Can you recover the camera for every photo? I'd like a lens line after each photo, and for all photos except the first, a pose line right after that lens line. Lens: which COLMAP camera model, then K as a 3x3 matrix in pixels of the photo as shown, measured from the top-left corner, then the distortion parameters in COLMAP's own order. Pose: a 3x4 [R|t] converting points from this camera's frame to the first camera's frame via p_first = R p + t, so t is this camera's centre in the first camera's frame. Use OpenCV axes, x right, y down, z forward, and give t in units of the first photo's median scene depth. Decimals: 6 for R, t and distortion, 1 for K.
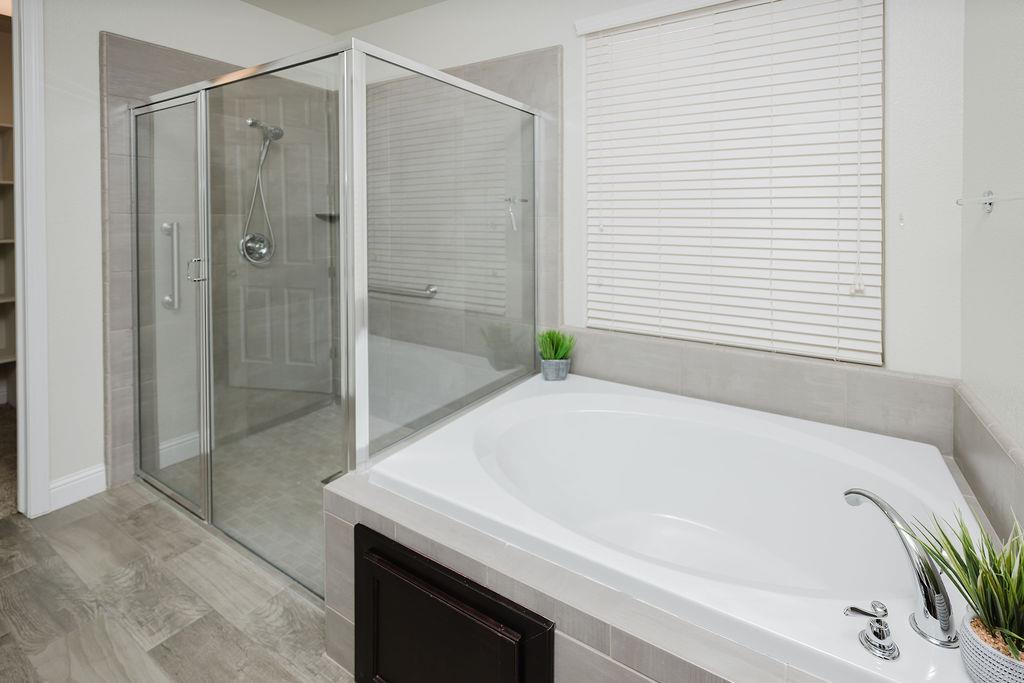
lens RADIAL K [[413.3, 0, 511.2], [0, 413.3, 214.1], [0, 0, 1]] dist [0.000226, -0.000440]
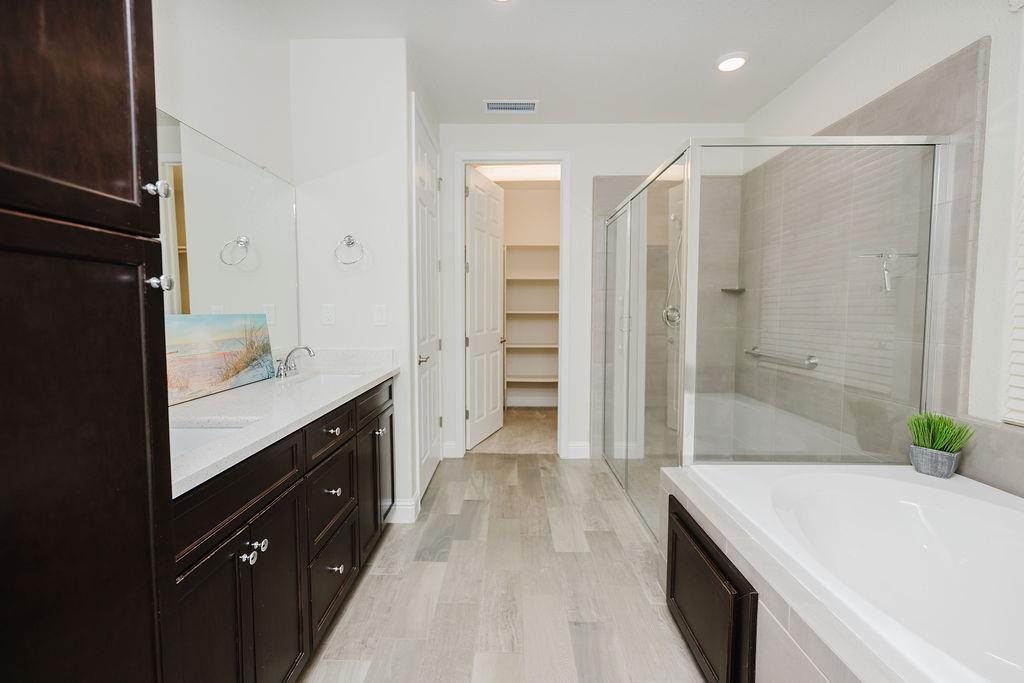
lens RADIAL K [[432.6, 0, 506.1], [0, 432.6, 336.1], [0, 0, 1]] dist [-0.000204, -0.000214]
pose [[0.468863, 0.061286, -0.881142, 0.419742], [-0.014679, 0.997993, 0.061602, 0.086099], [0.883149, -0.015948, 0.468822, -0.119578]]
